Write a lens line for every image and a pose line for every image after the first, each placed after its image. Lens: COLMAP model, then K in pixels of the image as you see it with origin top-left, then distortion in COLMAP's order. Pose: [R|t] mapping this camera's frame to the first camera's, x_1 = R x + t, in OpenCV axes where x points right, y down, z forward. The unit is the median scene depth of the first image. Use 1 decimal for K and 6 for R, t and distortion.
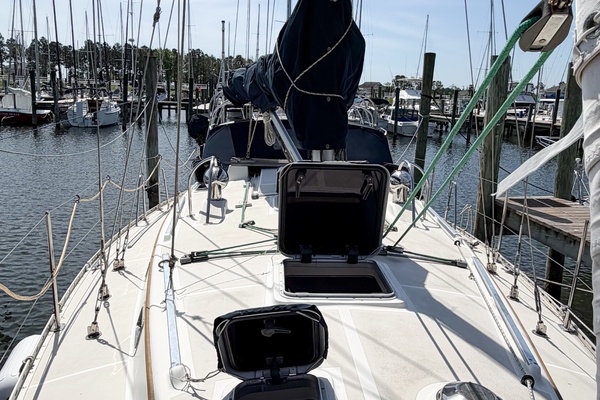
lens RADIAL K [[419.0, 0, 294.3], [0, 419.0, 199.5], [0, 0, 1]] dist [-0.030175, 0.000547]
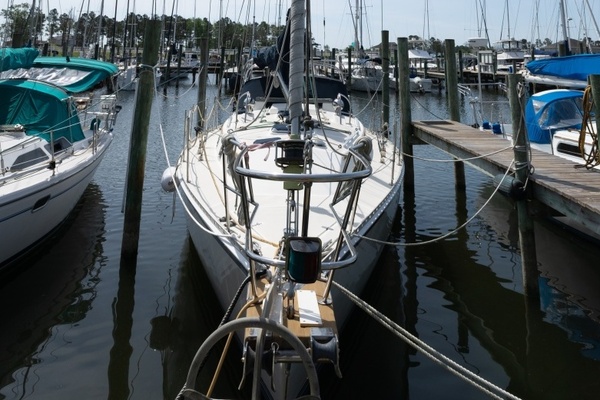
lens RADIAL K [[419.0, 0, 294.3], [0, 419.0, 199.5], [0, 0, 1]] dist [-0.030175, 0.000547]
pose [[0.997705, -0.006492, -0.067404, 0.023082], [0.012303, 0.996205, 0.086168, 0.032019], [0.066589, -0.086800, 0.993998, -0.144942]]
